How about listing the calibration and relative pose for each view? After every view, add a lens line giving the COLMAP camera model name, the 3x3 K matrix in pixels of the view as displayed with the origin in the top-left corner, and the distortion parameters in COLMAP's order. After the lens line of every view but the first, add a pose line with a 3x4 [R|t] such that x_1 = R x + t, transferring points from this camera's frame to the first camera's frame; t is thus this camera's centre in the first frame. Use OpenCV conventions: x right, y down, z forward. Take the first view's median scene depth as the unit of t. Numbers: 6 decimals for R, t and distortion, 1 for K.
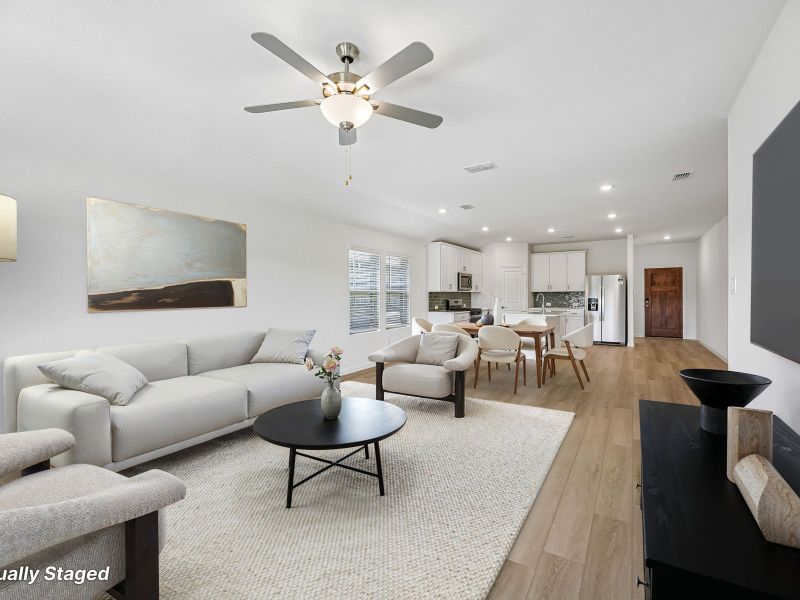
lens RADIAL K [[376.6, 0, 400.0], [0, 376.6, 300.0], [0, 0, 1]] dist [0.001060, -0.000020]
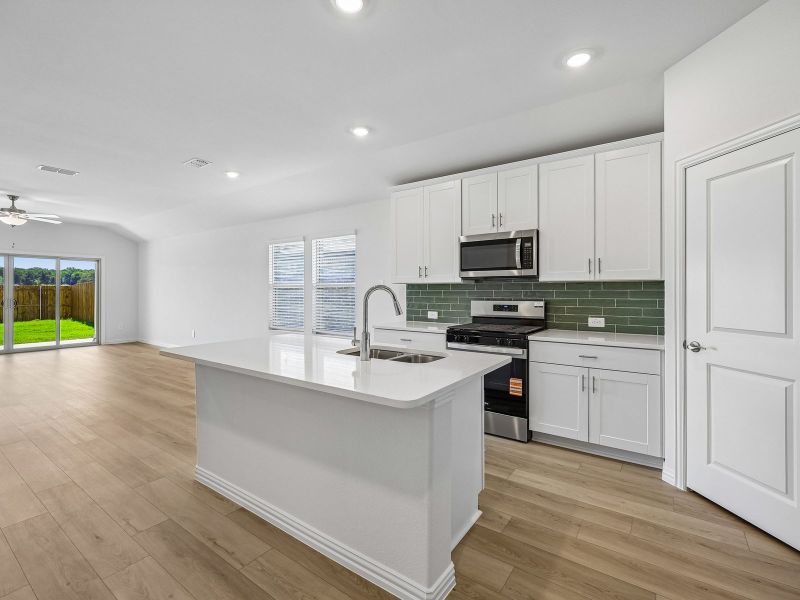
lens RADIAL K [[374.1, 0, 401.6], [0, 374.1, 292.0], [0, 0, 1]] dist [0.000360, -0.000475]
pose [[-0.065812, 0.005866, -0.997815, 0.446476], [-0.004911, 0.999969, 0.006202, -0.011090], [0.997820, 0.005309, -0.065781, 0.751960]]
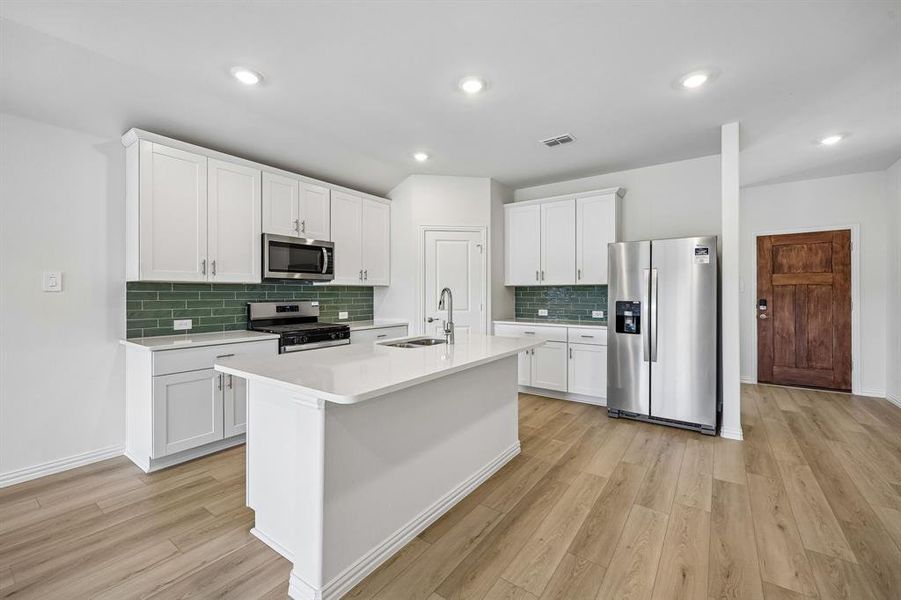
lens RADIAL K [[374.0, 0, 452.3], [0, 374.0, 292.1], [0, 0, 1]] dist [-0.000919, 0.000171]
pose [[0.997844, 0.004501, -0.065472, 0.316627], [-0.004940, 0.999966, -0.006556, -0.009576], [0.065441, 0.006866, 0.997833, 0.536752]]
